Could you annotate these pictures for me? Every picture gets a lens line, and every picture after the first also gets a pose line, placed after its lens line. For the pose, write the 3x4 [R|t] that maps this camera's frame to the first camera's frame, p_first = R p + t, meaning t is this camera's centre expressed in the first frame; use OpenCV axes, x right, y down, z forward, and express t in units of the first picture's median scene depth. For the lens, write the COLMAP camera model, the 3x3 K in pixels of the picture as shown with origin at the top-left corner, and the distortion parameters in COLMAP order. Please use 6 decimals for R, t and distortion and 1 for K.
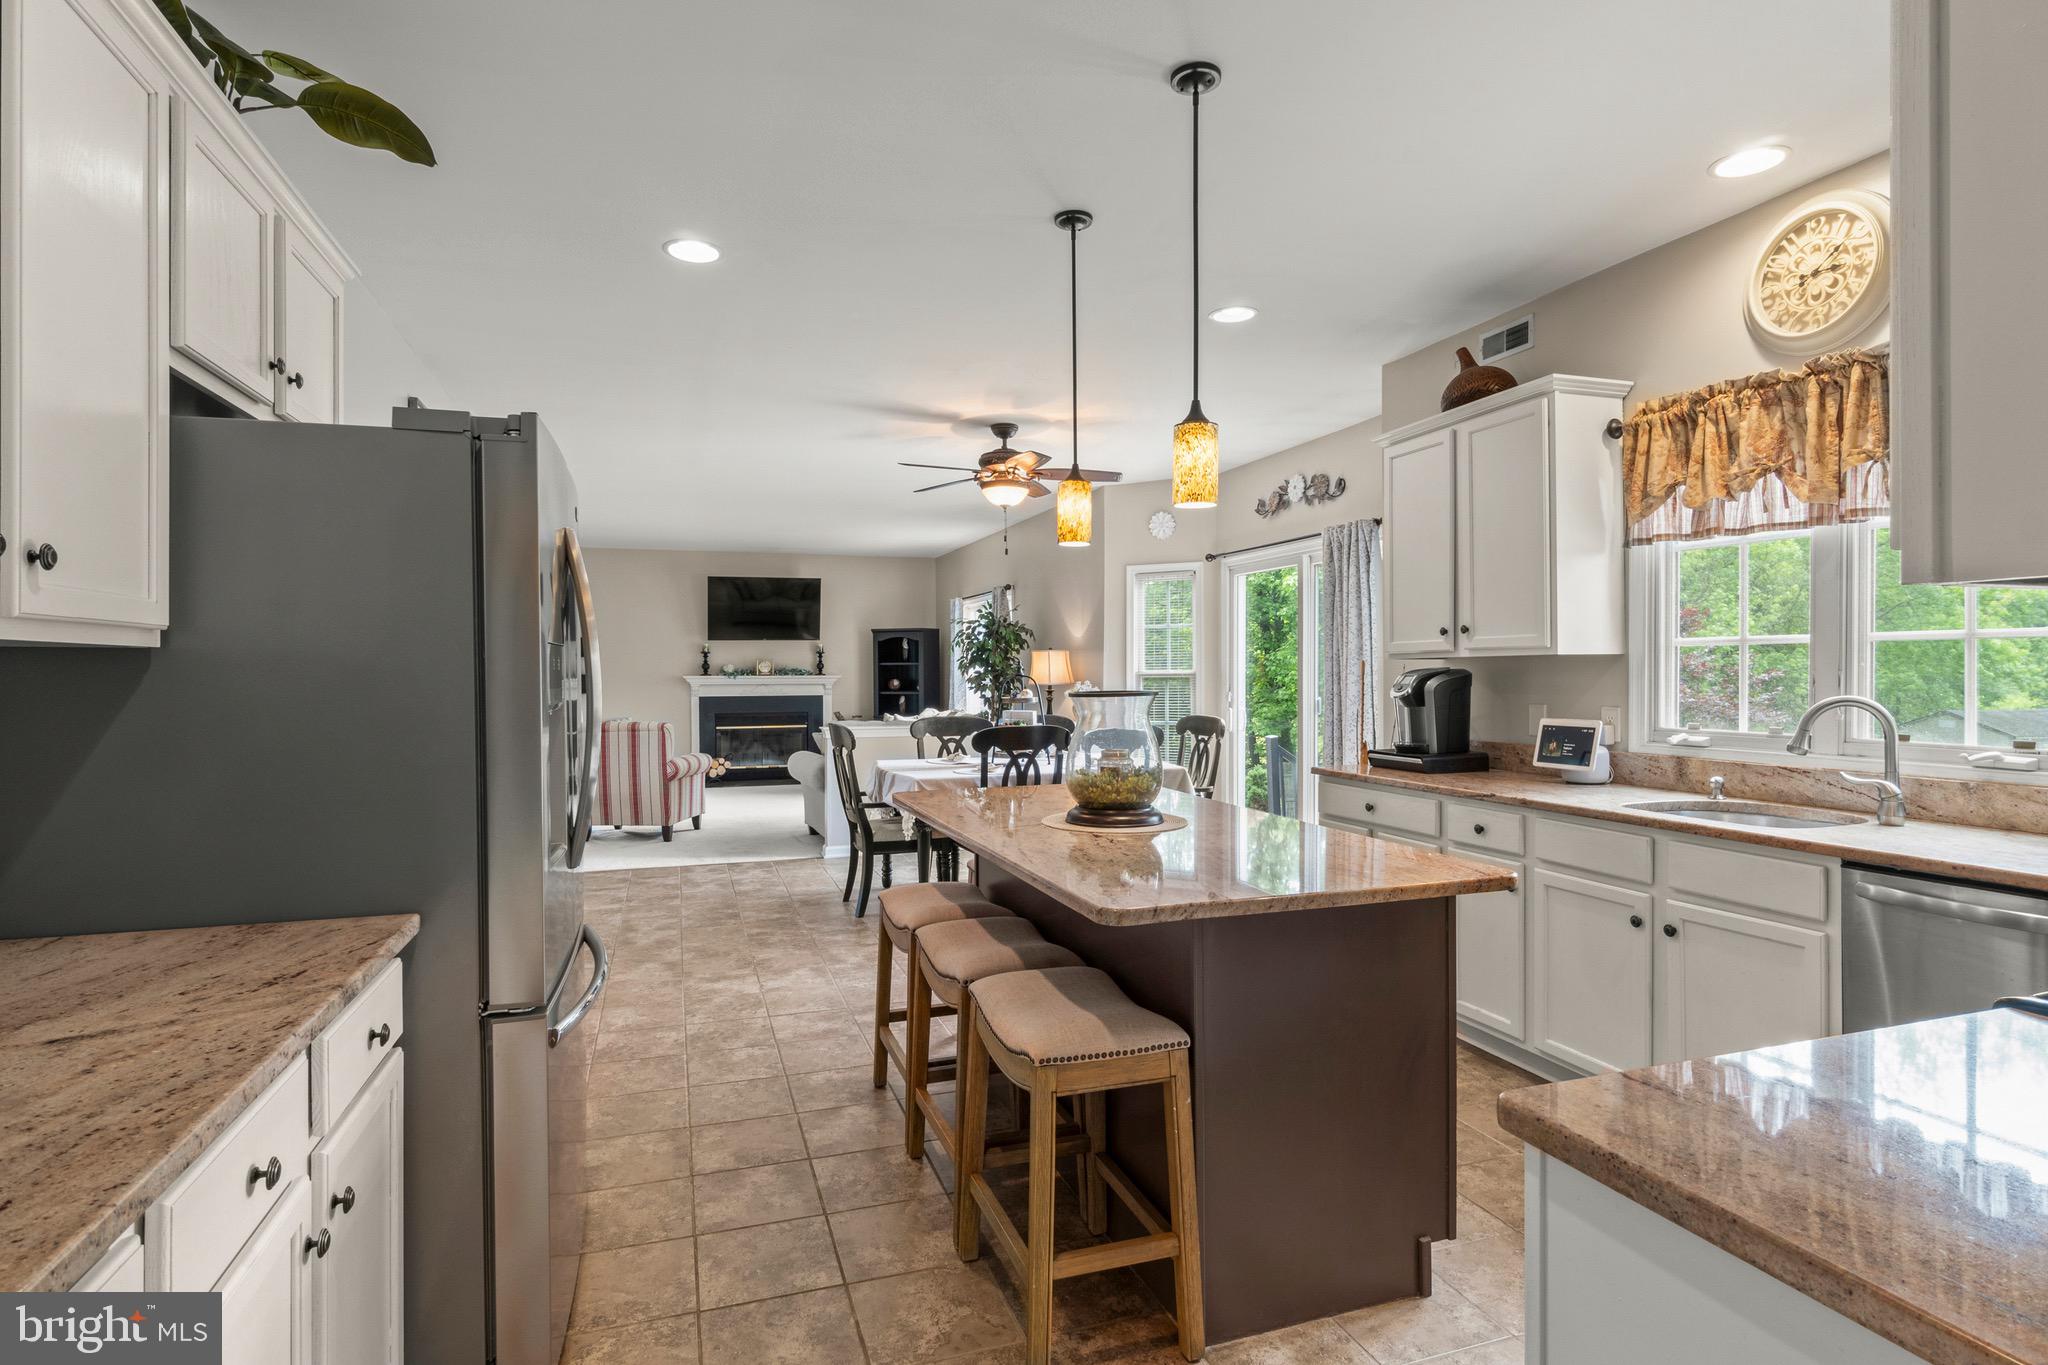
lens RADIAL K [[1032.9, 0, 1019.0], [0, 1032.9, 671.7], [0, 0, 1]] dist [0.000481, -0.000066]
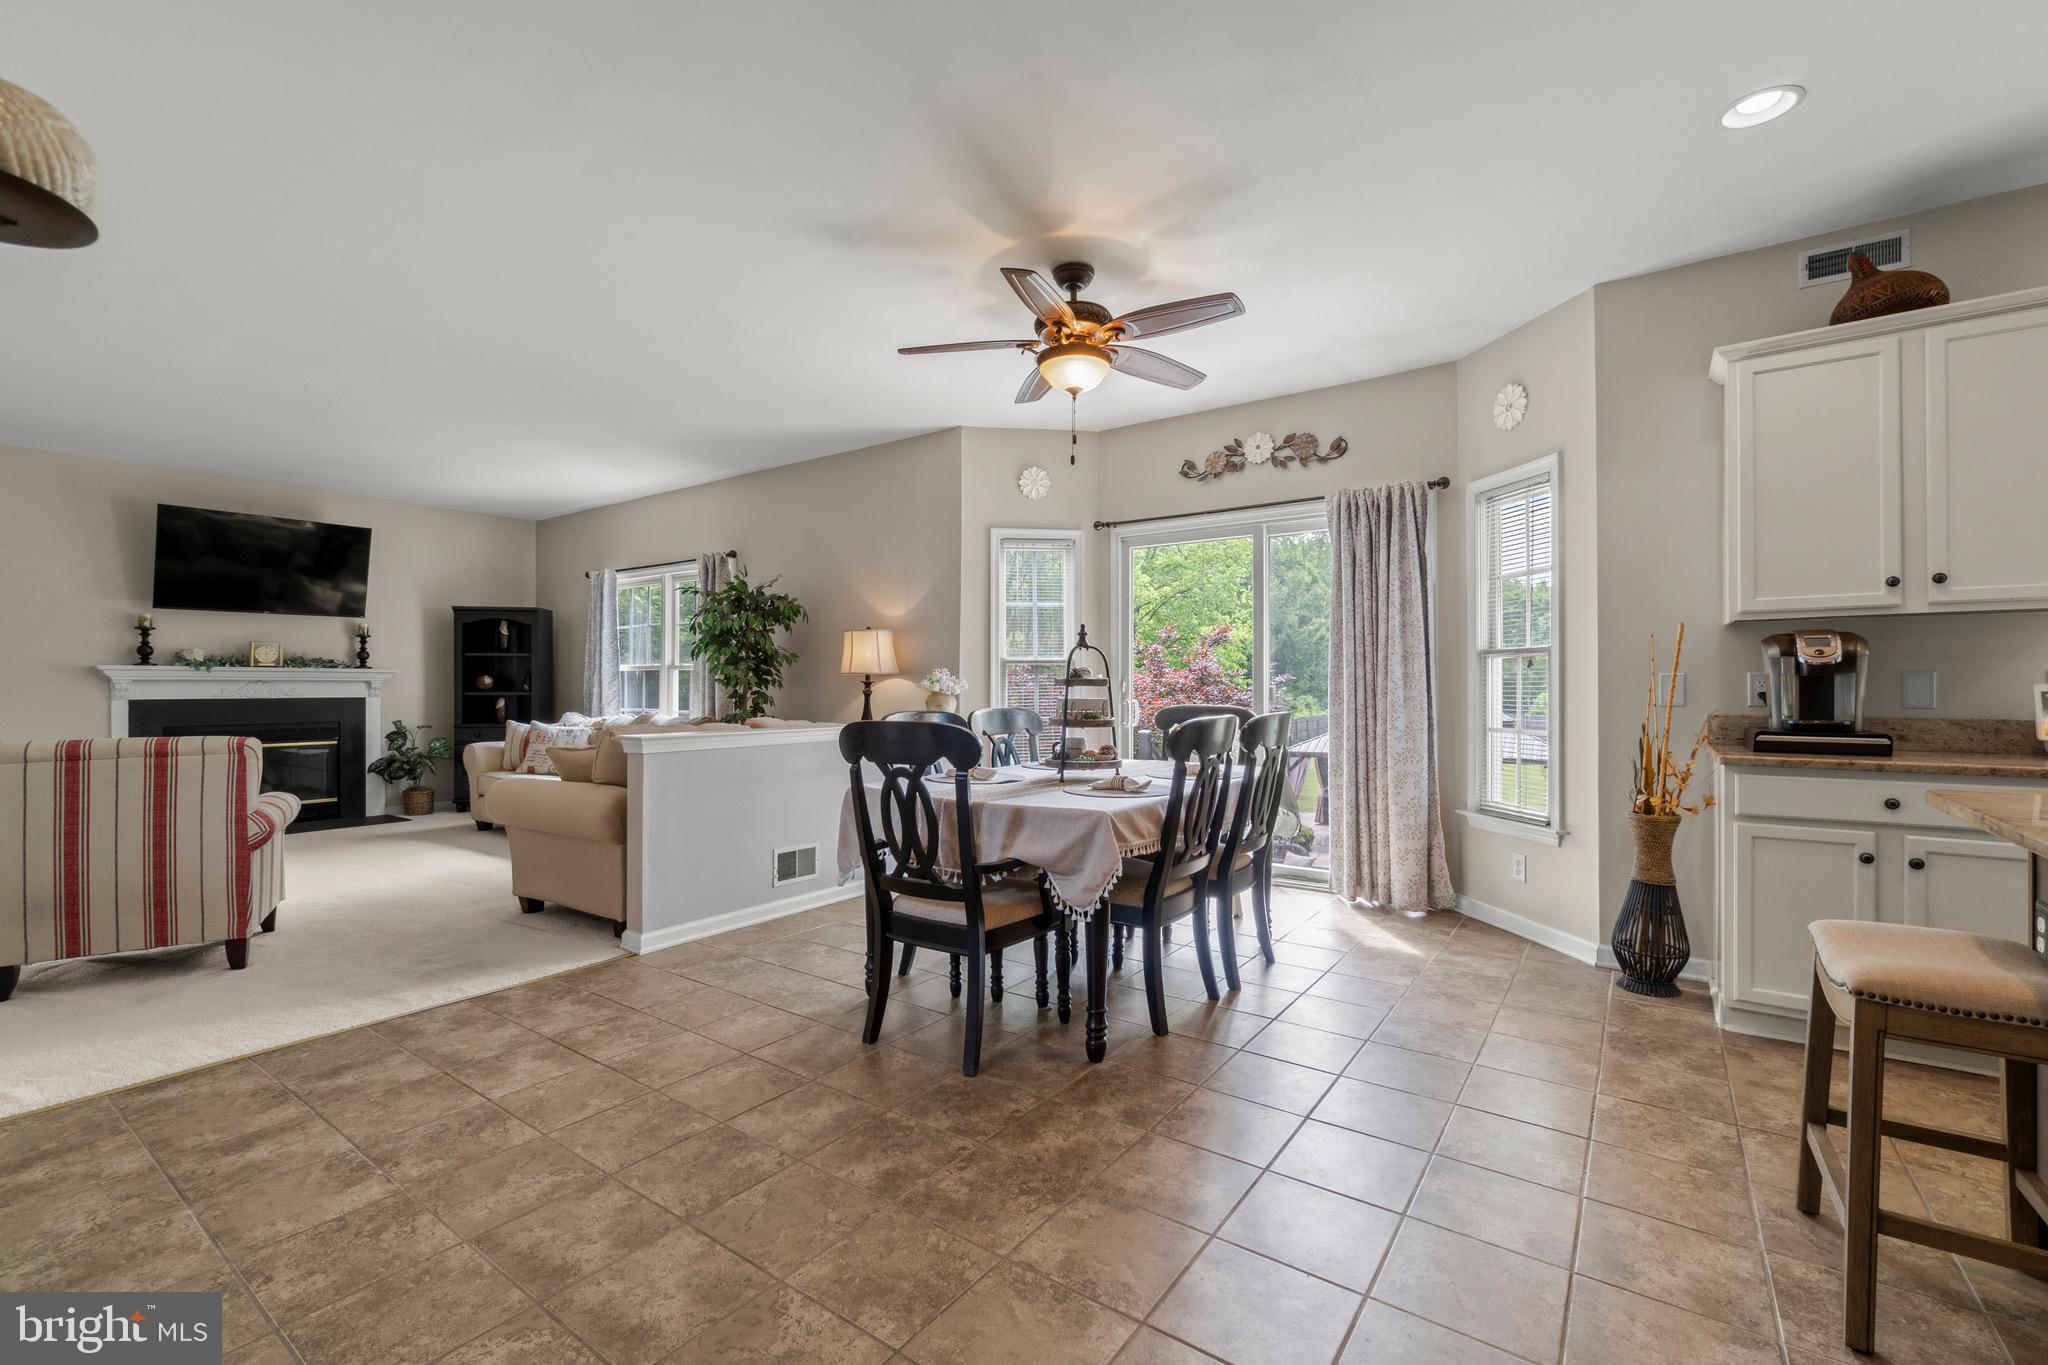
lens RADIAL K [[878.4, 0, 1019.5], [0, 878.4, 681.3], [0, 0, 1]] dist [-0.005809, 0.000130]
pose [[0.814596, 0.006868, 0.579988, -0.181069], [-0.003287, 0.999969, -0.007224, 0.015364], [-0.580019, 0.003978, 0.814593, 0.272894]]
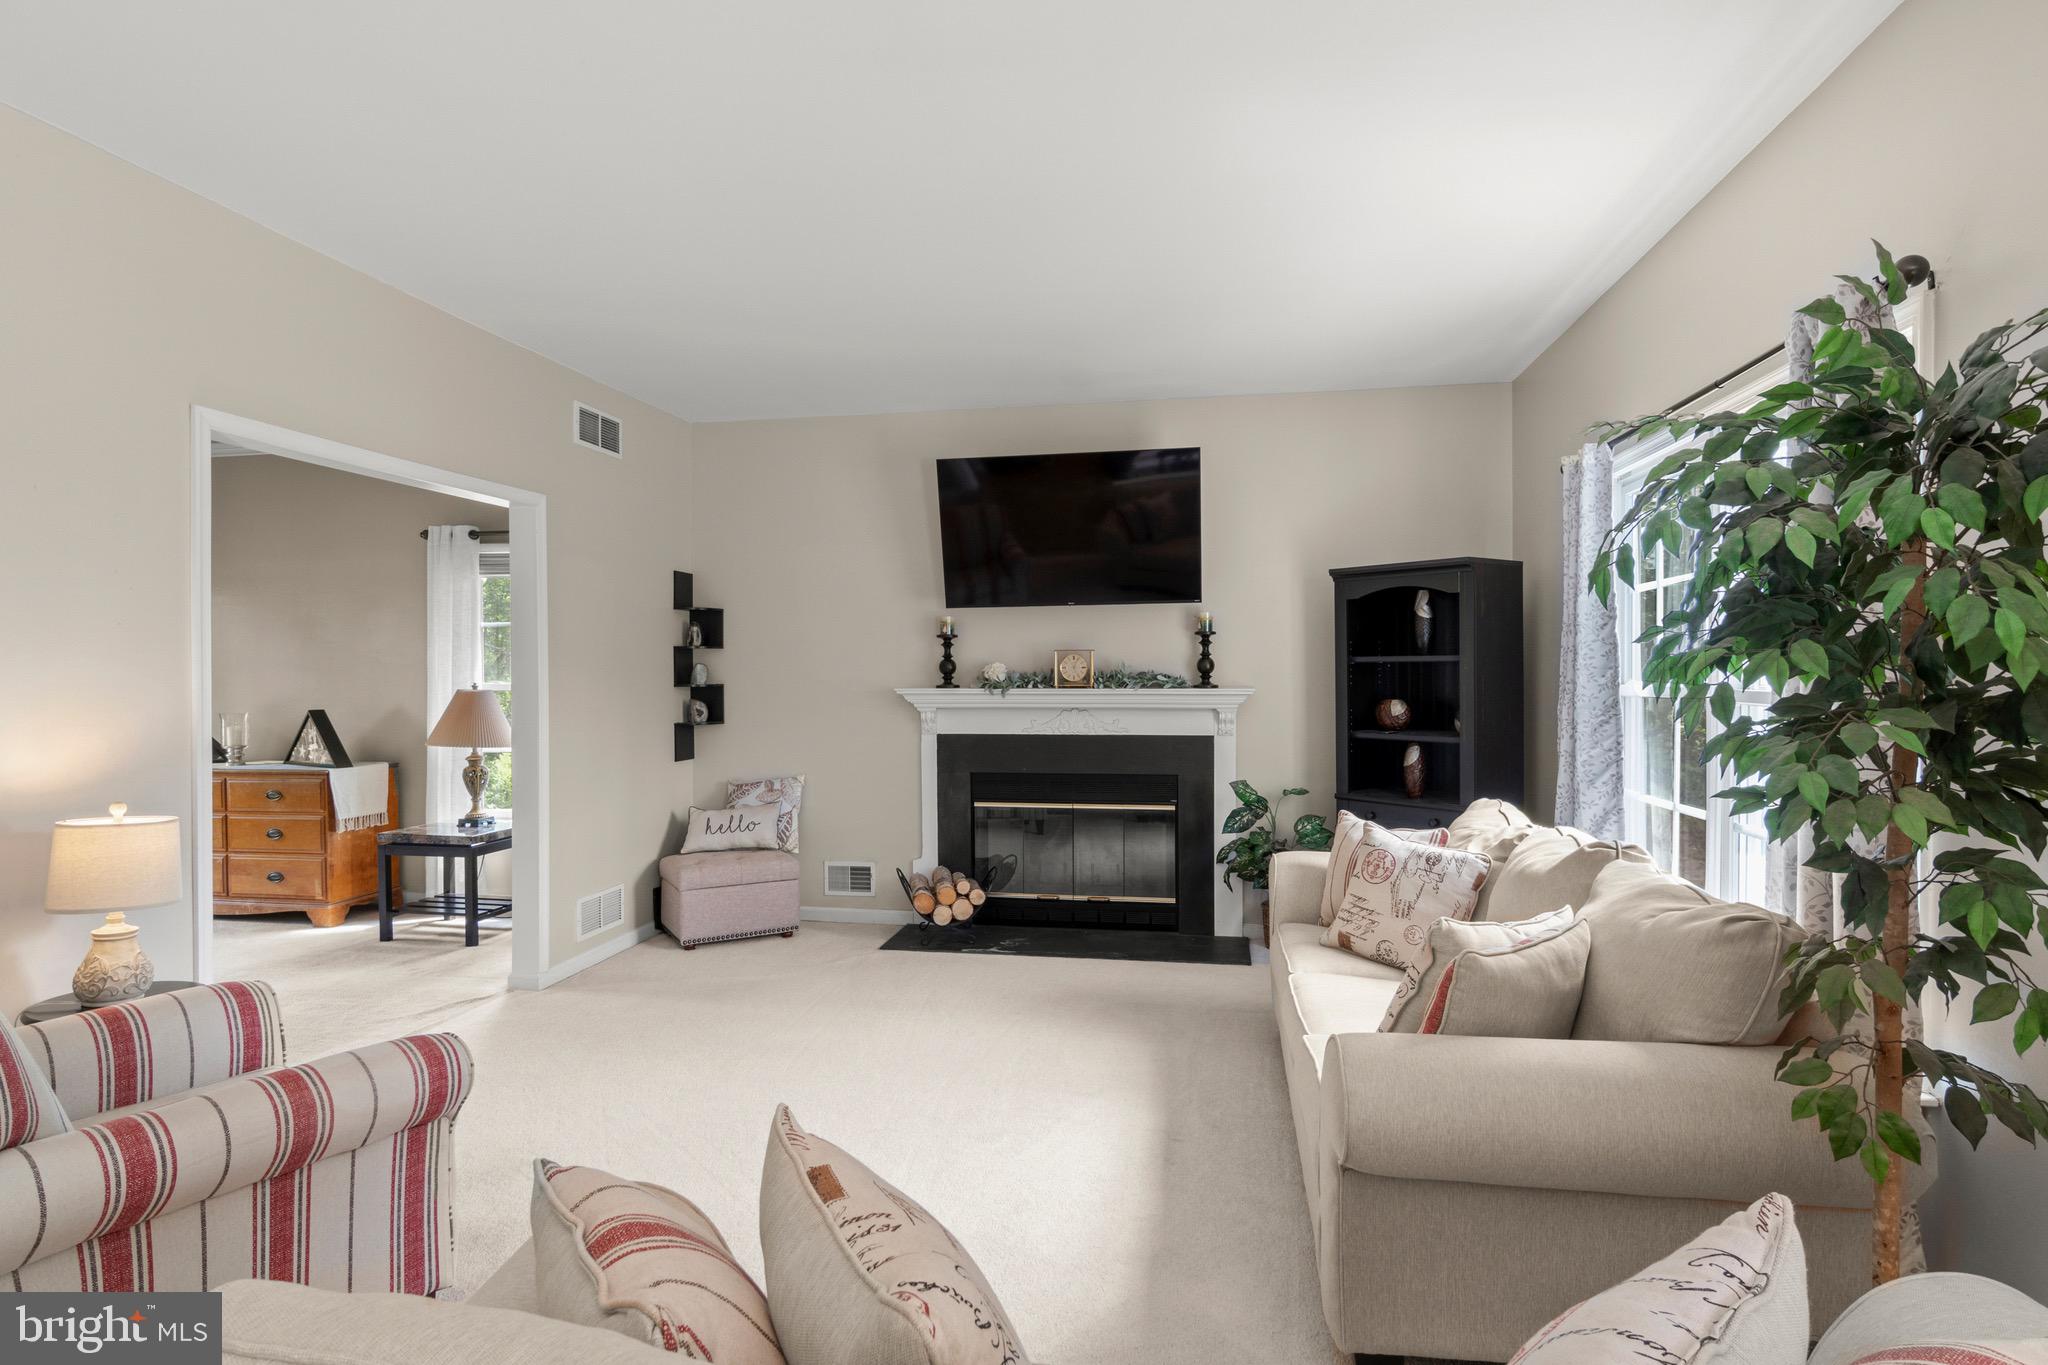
lens RADIAL K [[1102.3, 0, 995.5], [0, 1102.3, 680.8], [0, 0, 1]] dist [-0.001260, -0.000530]
pose [[0.867728, 0.003748, -0.497024, -0.047762], [0.001401, 0.999949, 0.009987, -0.004049], [0.497037, -0.009362, 0.867679, 0.598228]]
